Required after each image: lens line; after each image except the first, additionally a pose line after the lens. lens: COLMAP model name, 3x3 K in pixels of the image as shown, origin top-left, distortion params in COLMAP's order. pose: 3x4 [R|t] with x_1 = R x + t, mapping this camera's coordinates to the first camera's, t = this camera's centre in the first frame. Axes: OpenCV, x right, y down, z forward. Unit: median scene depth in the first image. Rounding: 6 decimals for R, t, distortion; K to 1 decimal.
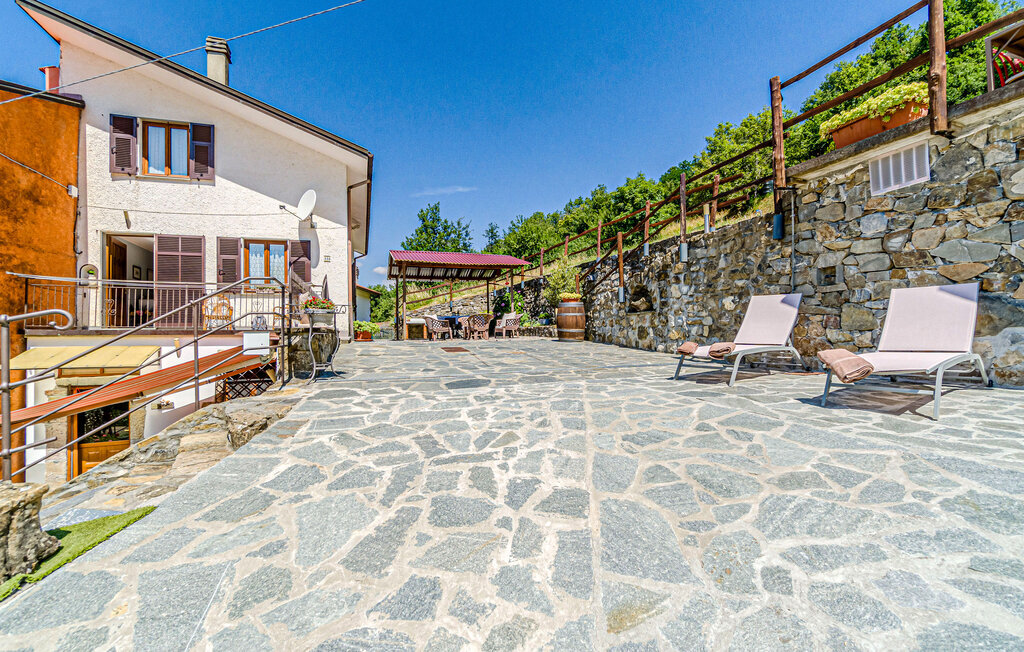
lens RADIAL K [[447.7, 0, 506.1], [0, 447.7, 325.0], [0, 0, 1]] dist [-0.000153, -0.000464]
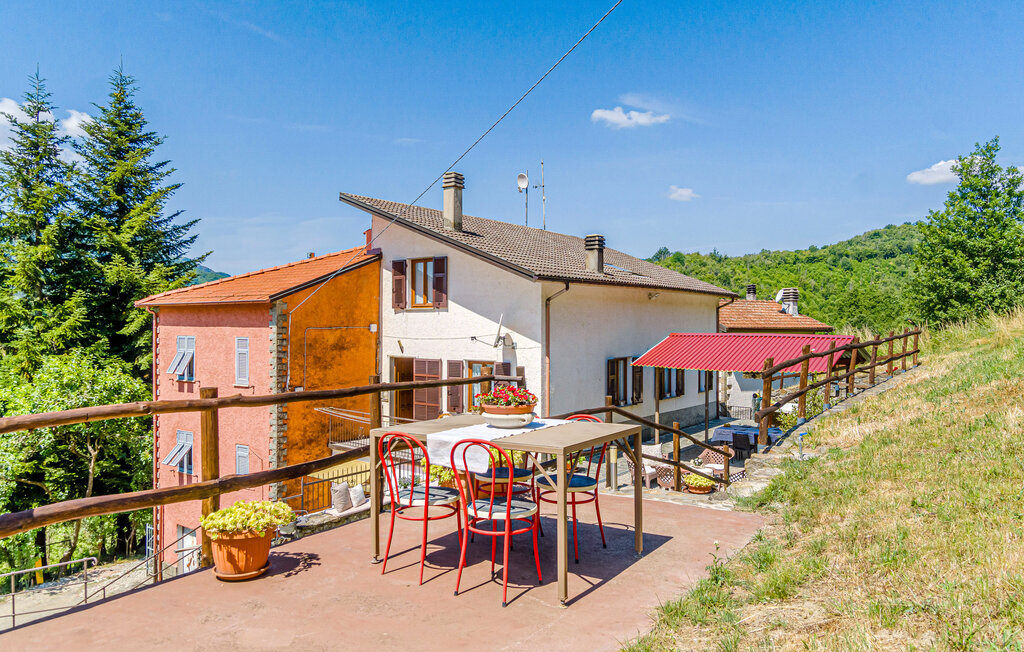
lens RADIAL K [[706.8, 0, 516.2], [0, 706.8, 319.0], [0, 0, 1]] dist [-0.009246, 0.004162]
pose [[0.569976, 0.020500, -0.821405, 0.880497], [0.010377, 0.999429, 0.032143, -0.356522], [0.821596, -0.026844, 0.569438, 0.158892]]
